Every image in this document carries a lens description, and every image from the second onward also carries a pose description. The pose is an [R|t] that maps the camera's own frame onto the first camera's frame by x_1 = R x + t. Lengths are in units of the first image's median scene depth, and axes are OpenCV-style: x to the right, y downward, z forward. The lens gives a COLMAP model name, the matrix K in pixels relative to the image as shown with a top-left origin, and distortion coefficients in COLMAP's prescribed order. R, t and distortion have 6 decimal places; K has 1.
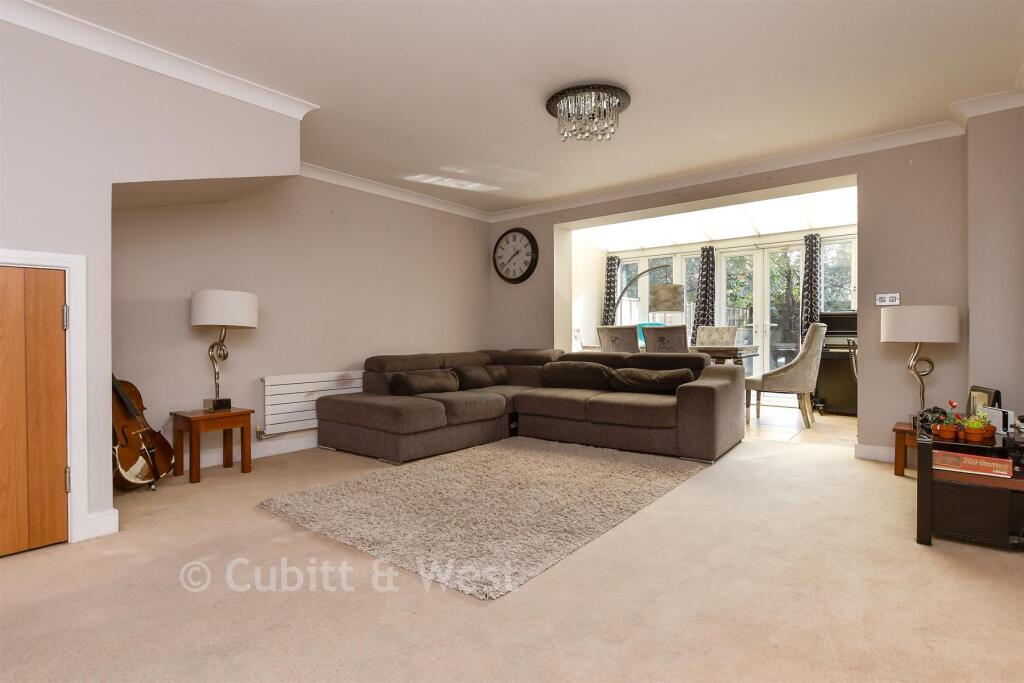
lens RADIAL K [[526.7, 0, 512.3], [0, 526.7, 340.3], [0, 0, 1]] dist [-0.001564, -0.000013]
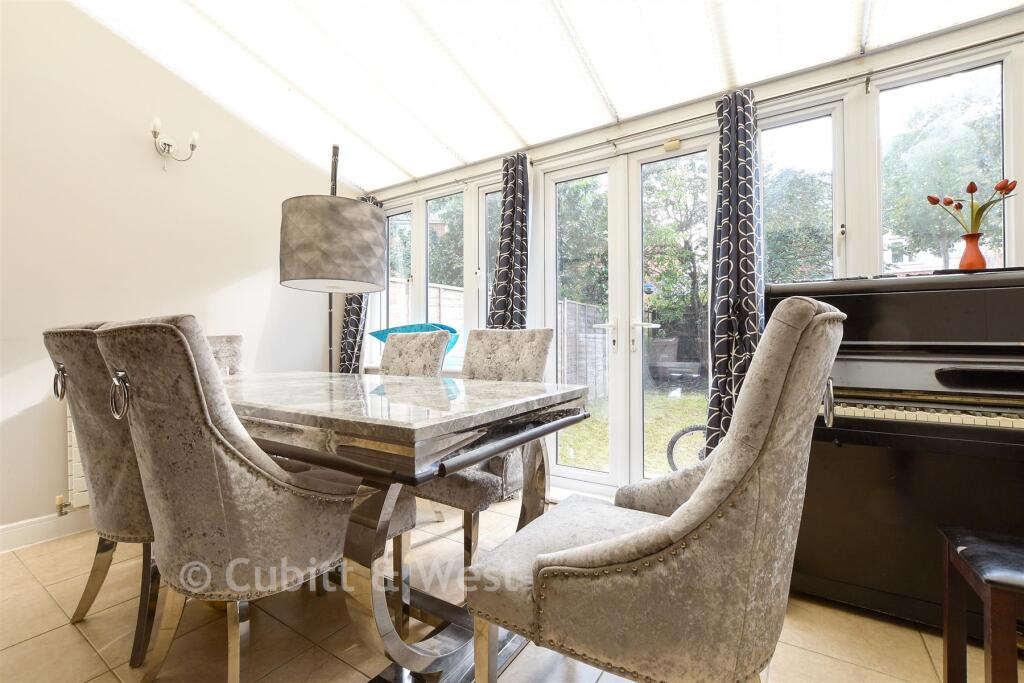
lens RADIAL K [[451.0, 0, 514.2], [0, 451.0, 337.9], [0, 0, 1]] dist [-0.003733, 0.000223]
pose [[0.995295, -0.001760, 0.096872, 0.402581], [0.003199, 0.999887, -0.014698, -0.016376], [-0.096835, 0.014939, 0.995188, 0.740947]]
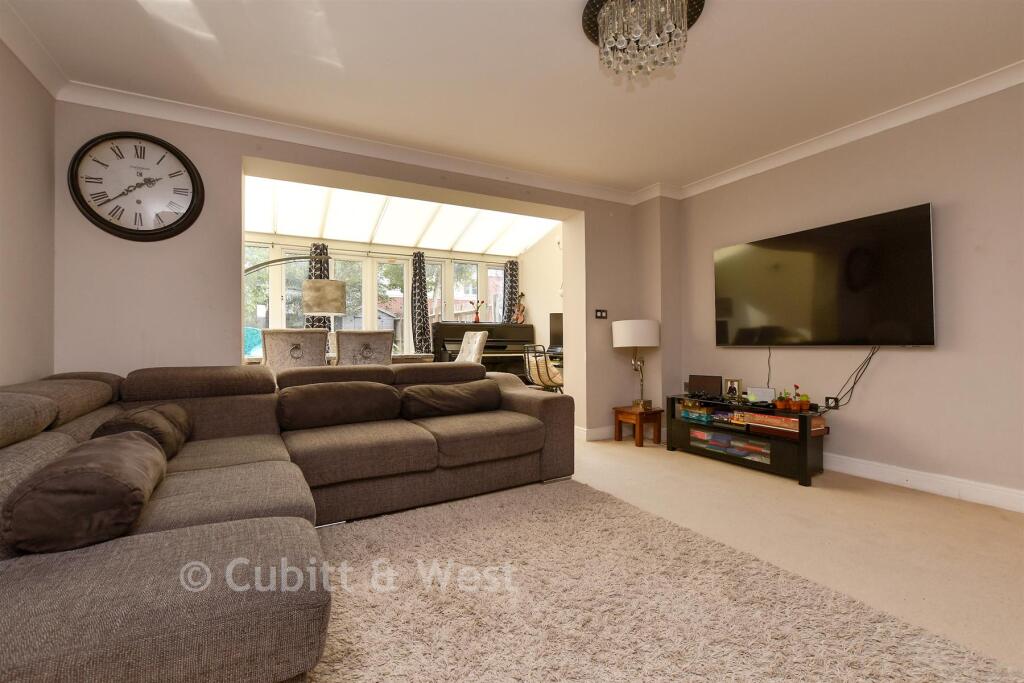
lens RADIAL K [[451.0, 0, 514.6], [0, 451.0, 342.6], [0, 0, 1]] dist [-0.003733, 0.000223]
pose [[0.389126, 0.003193, 0.921179, -0.252466], [0.009296, 0.999929, -0.007393, -0.001070], [-0.921138, 0.011440, 0.389068, 0.482416]]
